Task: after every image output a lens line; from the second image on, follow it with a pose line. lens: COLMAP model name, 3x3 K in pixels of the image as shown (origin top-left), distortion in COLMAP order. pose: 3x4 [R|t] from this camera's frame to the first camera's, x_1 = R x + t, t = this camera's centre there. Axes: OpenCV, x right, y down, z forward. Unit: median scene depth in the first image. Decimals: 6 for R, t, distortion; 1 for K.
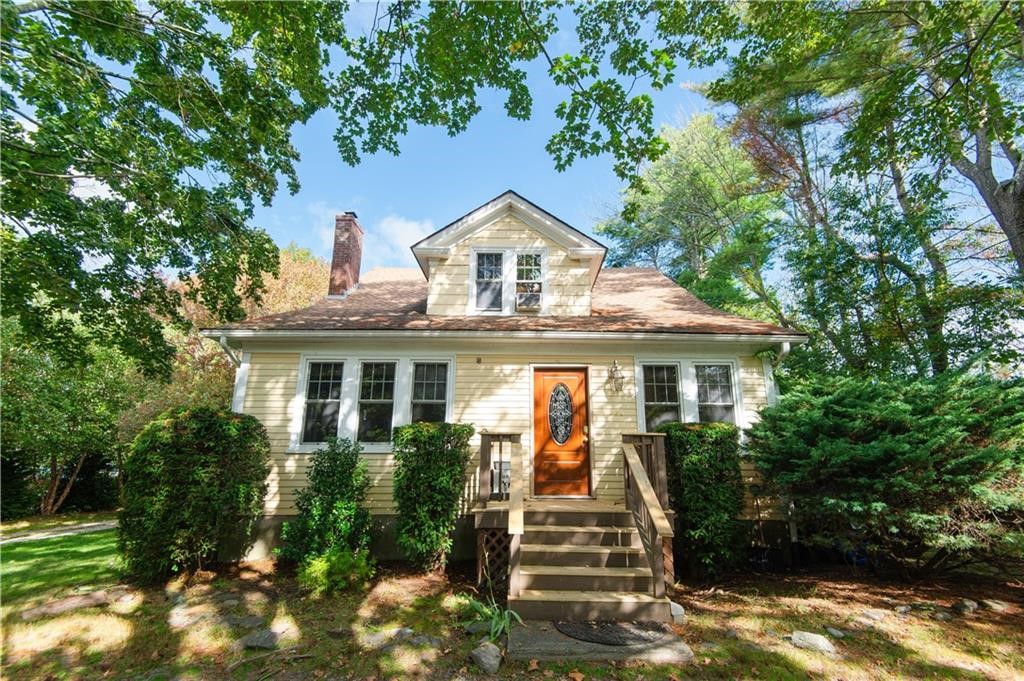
lens RADIAL K [[464.0, 0, 512.0], [0, 464.0, 324.8], [0, 0, 1]] dist [0.000474, -0.023065]
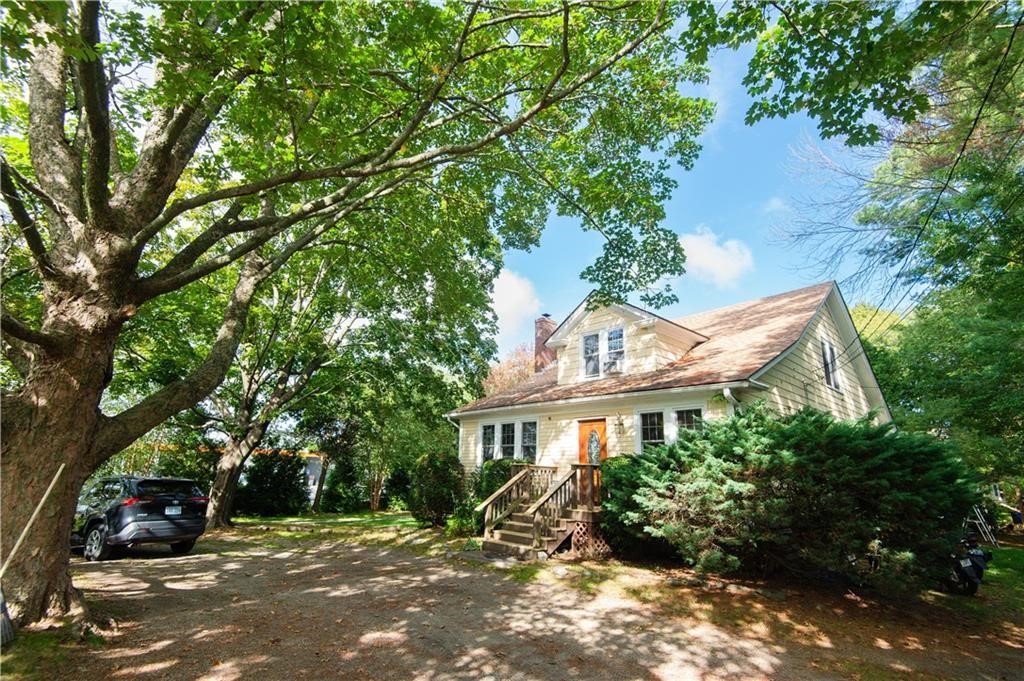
lens RADIAL K [[464.0, 0, 512.0], [0, 464.0, 324.8], [0, 0, 1]] dist [0.000474, -0.023065]
pose [[0.691773, -0.206458, -0.691972, 1.044630], [0.168513, 0.977955, -0.123320, -0.068342], [0.702178, -0.031297, 0.711314, -0.257846]]
